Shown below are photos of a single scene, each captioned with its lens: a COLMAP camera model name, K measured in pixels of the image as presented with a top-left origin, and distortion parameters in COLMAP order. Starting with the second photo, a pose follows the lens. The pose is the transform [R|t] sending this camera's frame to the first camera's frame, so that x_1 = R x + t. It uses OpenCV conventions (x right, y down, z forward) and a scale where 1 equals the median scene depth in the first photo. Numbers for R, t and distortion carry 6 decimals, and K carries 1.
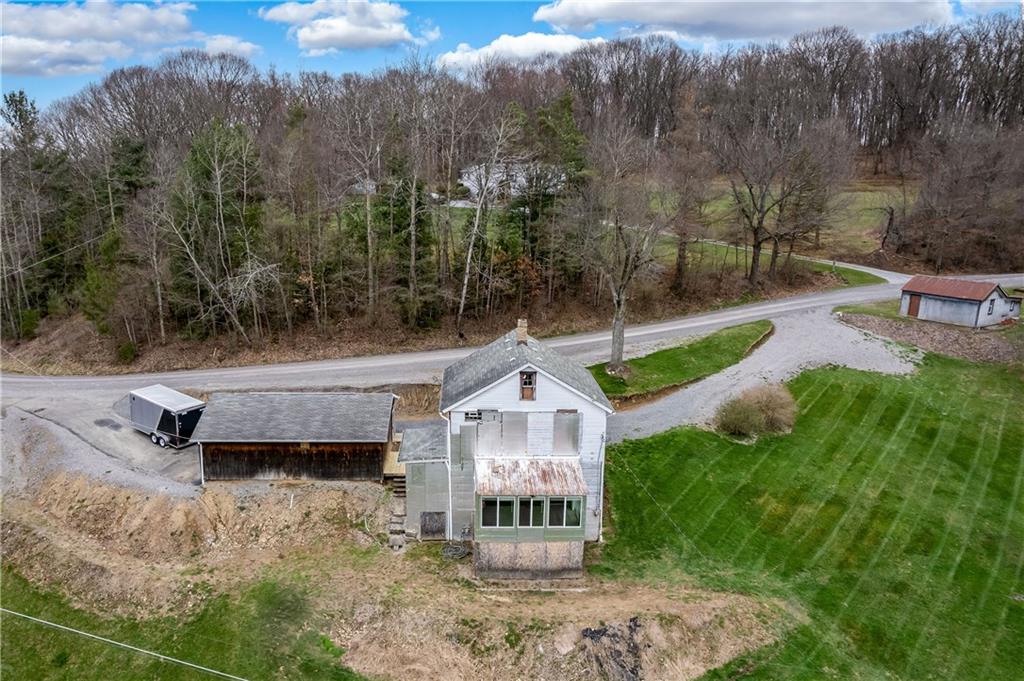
lens RADIAL K [[737.8, 0, 478.3], [0, 737.8, 384.1], [0, 0, 1]] dist [-0.034208, 0.001507]
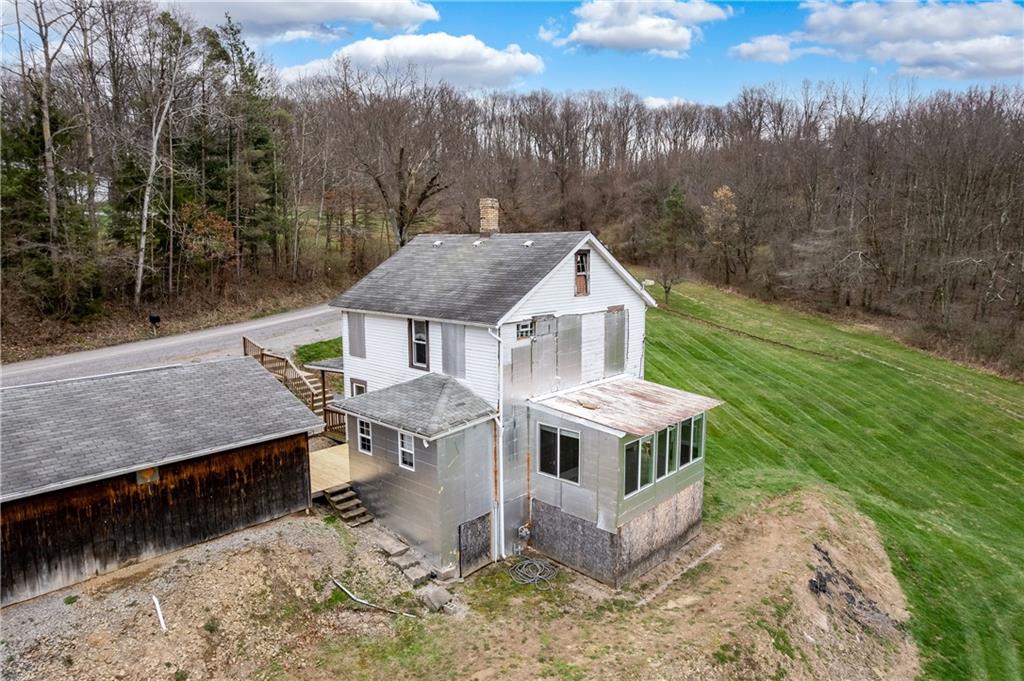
lens RADIAL K [[648.9, 0, 512.0], [0, 648.9, 340.5], [0, 0, 1]] dist [-0.029034, 0.003339]
pose [[0.691091, -0.115068, 0.713549, -0.350157], [0.200783, 0.978952, -0.036596, 0.062331], [-0.694319, 0.168560, 0.699649, 0.580767]]
